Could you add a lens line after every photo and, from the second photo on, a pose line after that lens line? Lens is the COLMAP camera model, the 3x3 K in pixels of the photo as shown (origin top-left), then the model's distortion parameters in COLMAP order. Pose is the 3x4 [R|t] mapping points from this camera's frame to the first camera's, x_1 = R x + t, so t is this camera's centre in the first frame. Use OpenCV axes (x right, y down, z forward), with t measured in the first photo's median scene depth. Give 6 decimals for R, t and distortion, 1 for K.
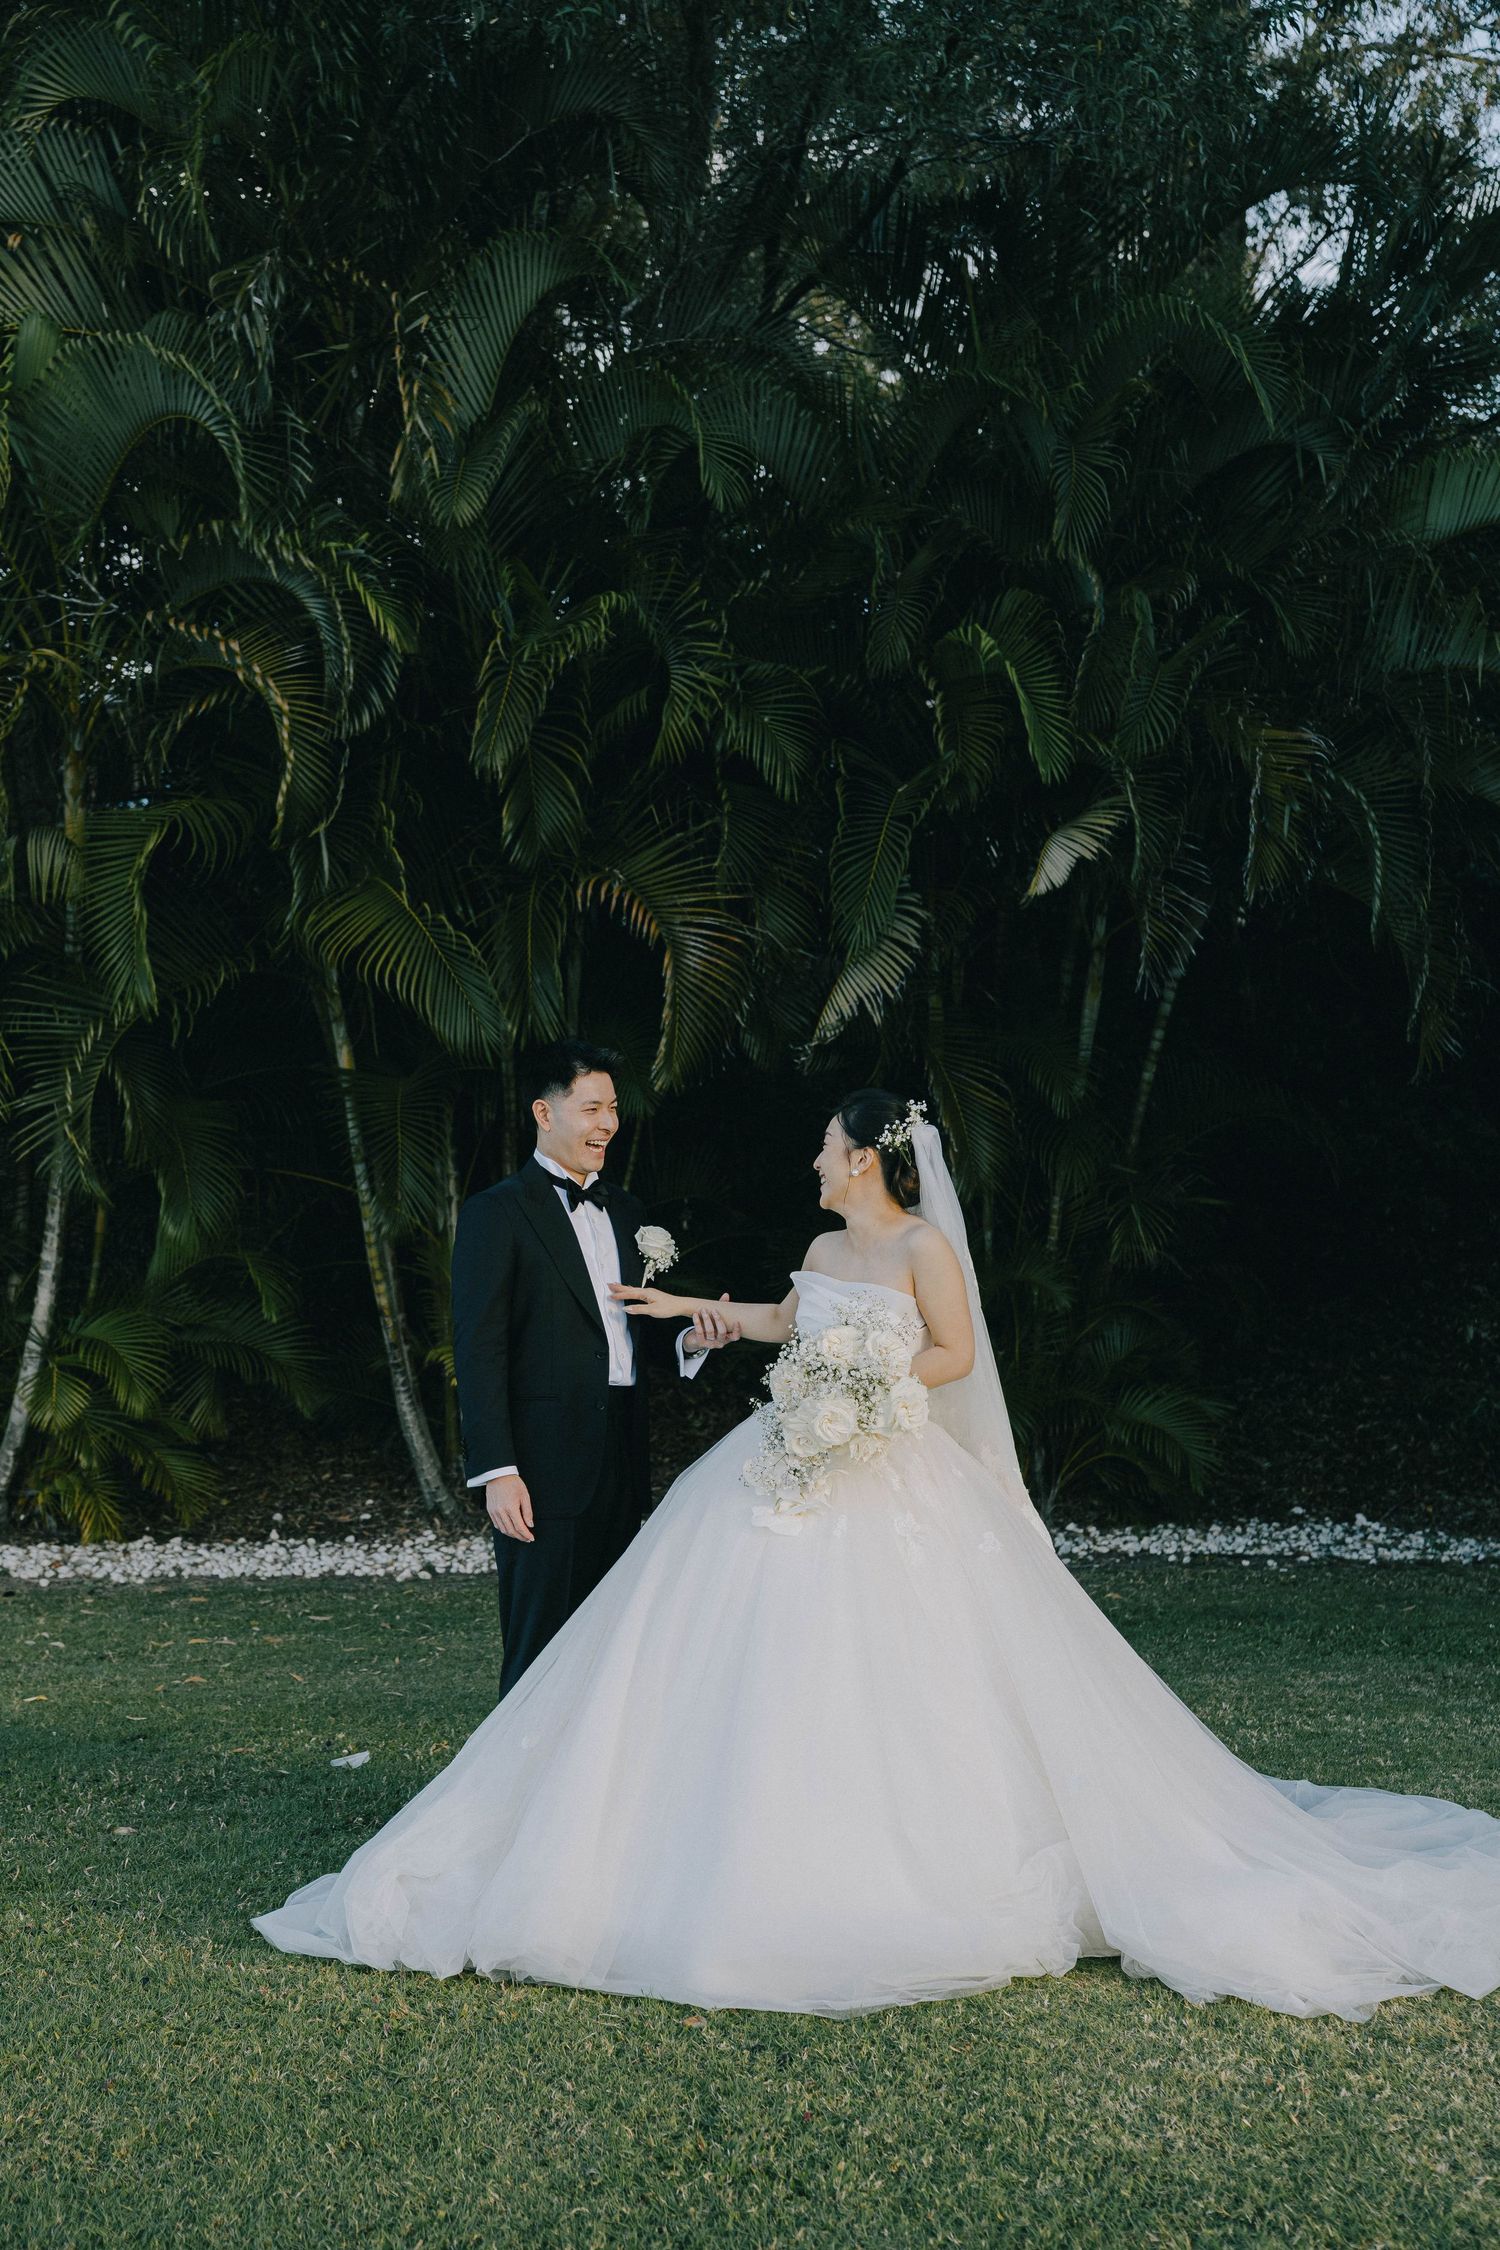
lens RADIAL K [[3285.4, 0, 734.4], [0, 3285.4, 1107.3], [0, 0, 1]] dist [0.266450, 0.000000]
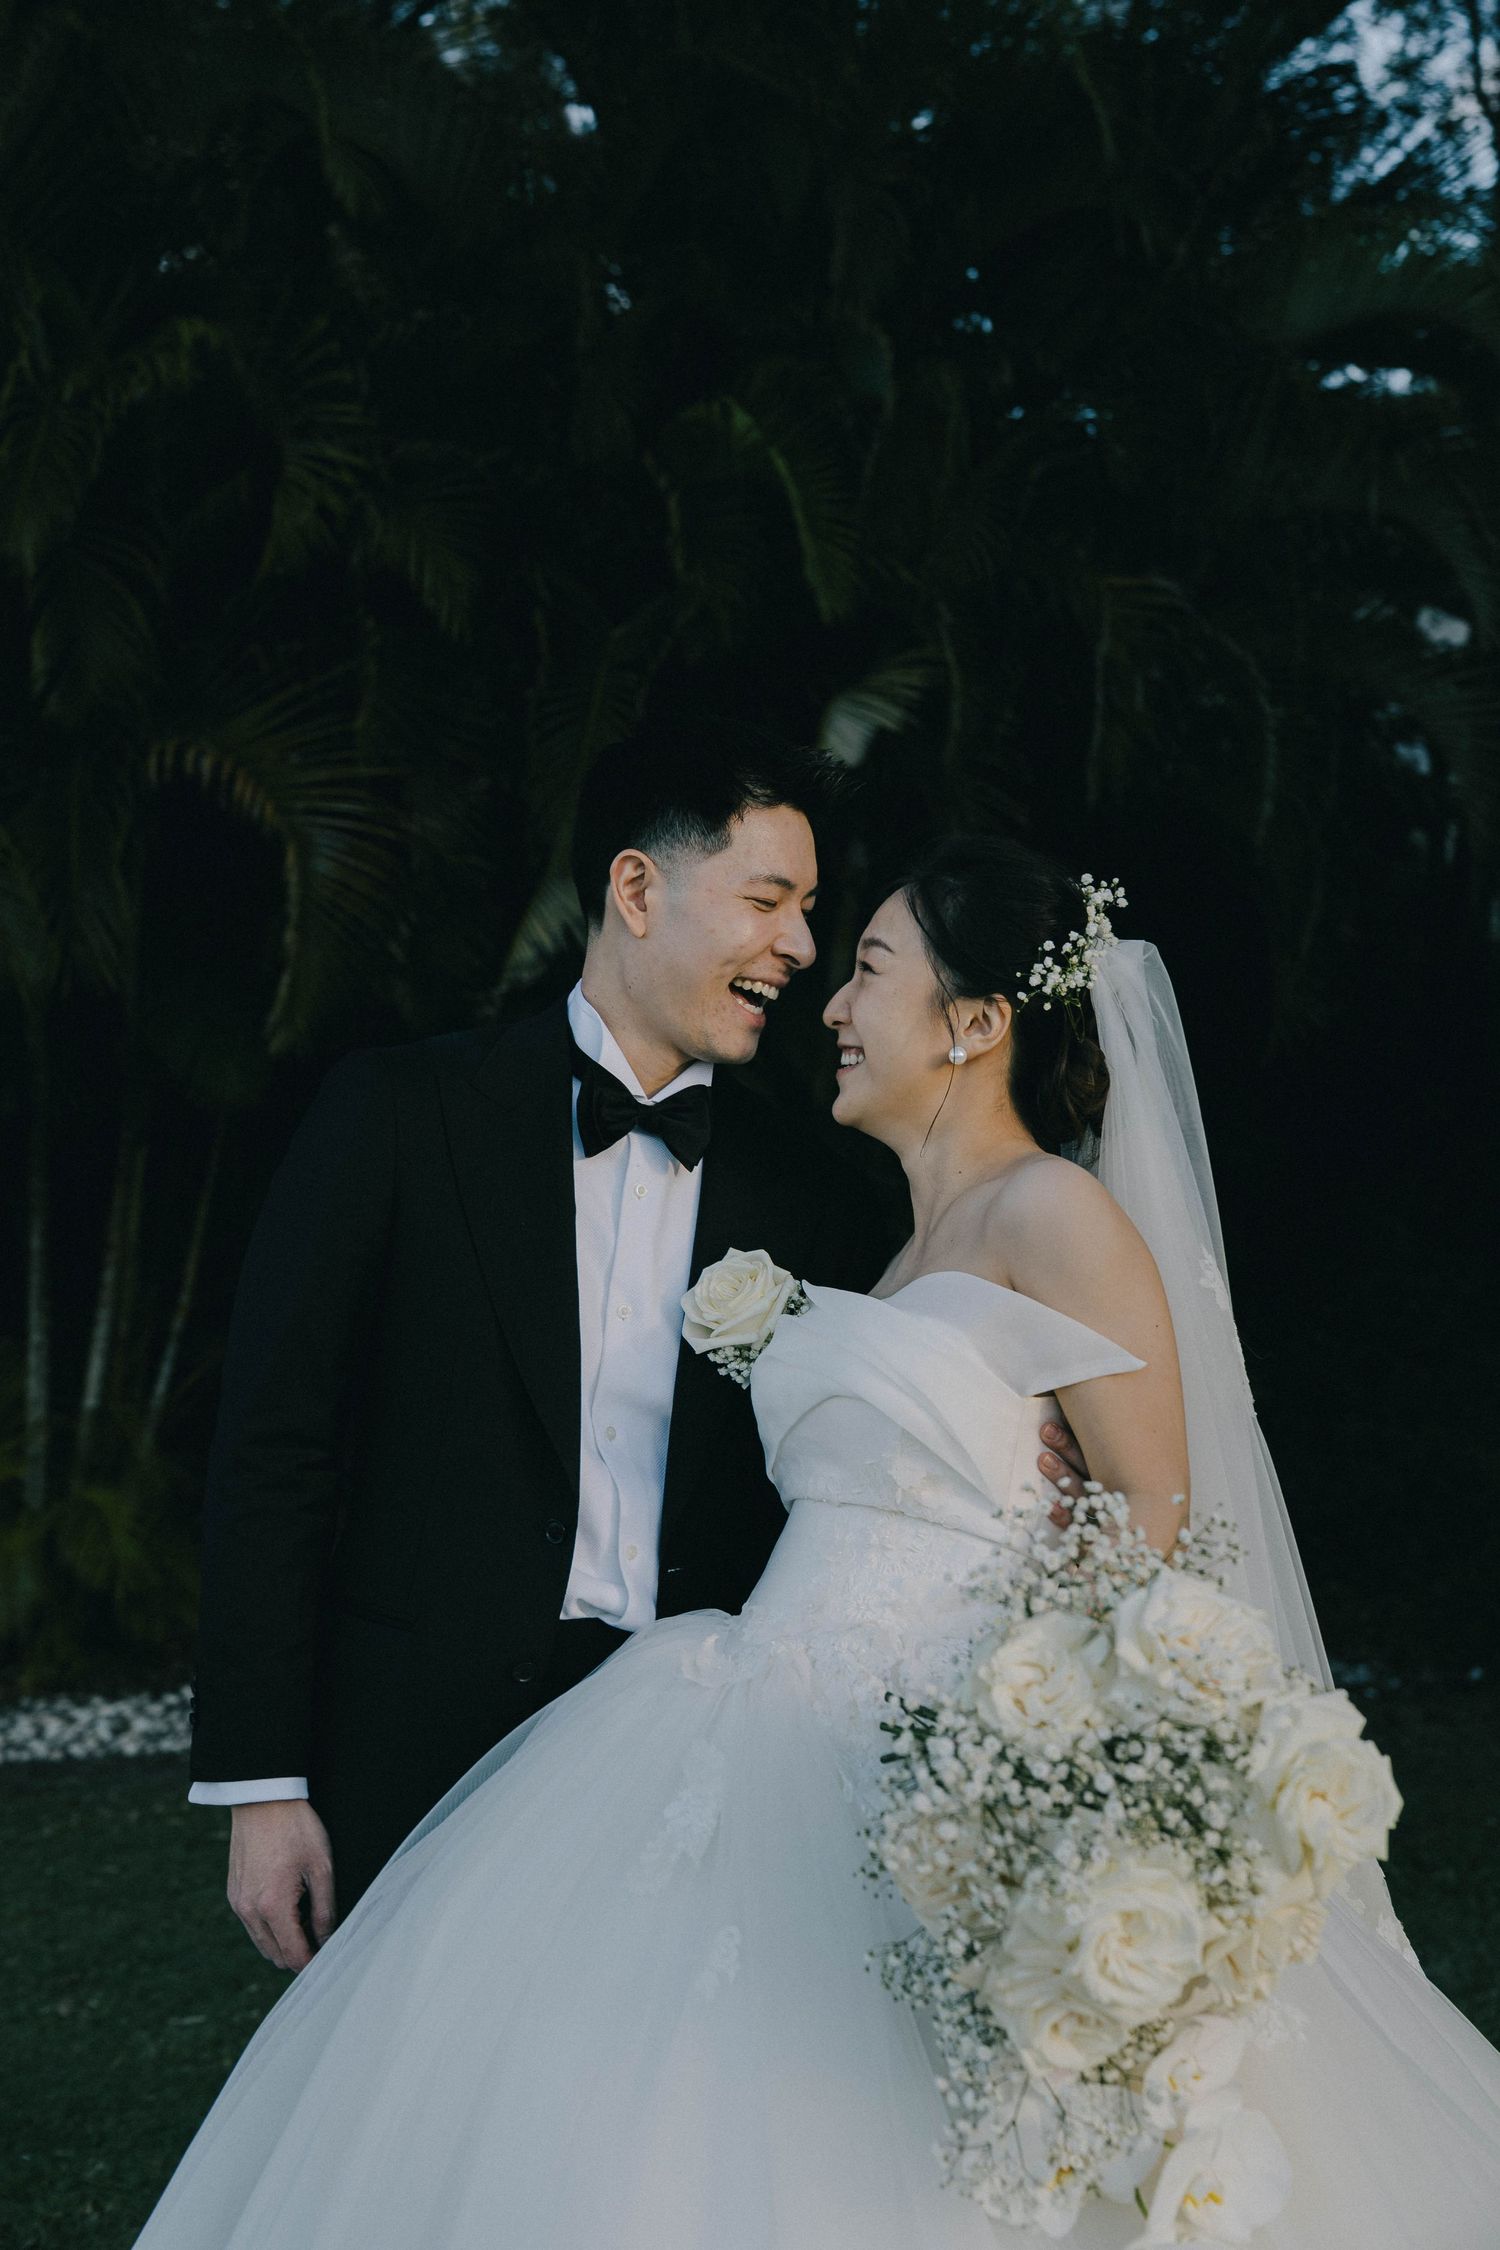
lens RADIAL K [[3285.4, 0, 746.8], [0, 3285.4, 1120.0], [0, 0, 1]] dist [0.266450, 0.000000]
pose [[0.987814, 0.000760, 0.155640, -0.032326], [0.001985, 0.999845, -0.017482, 0.020131], [-0.155629, 0.017578, 0.987659, 0.306557]]
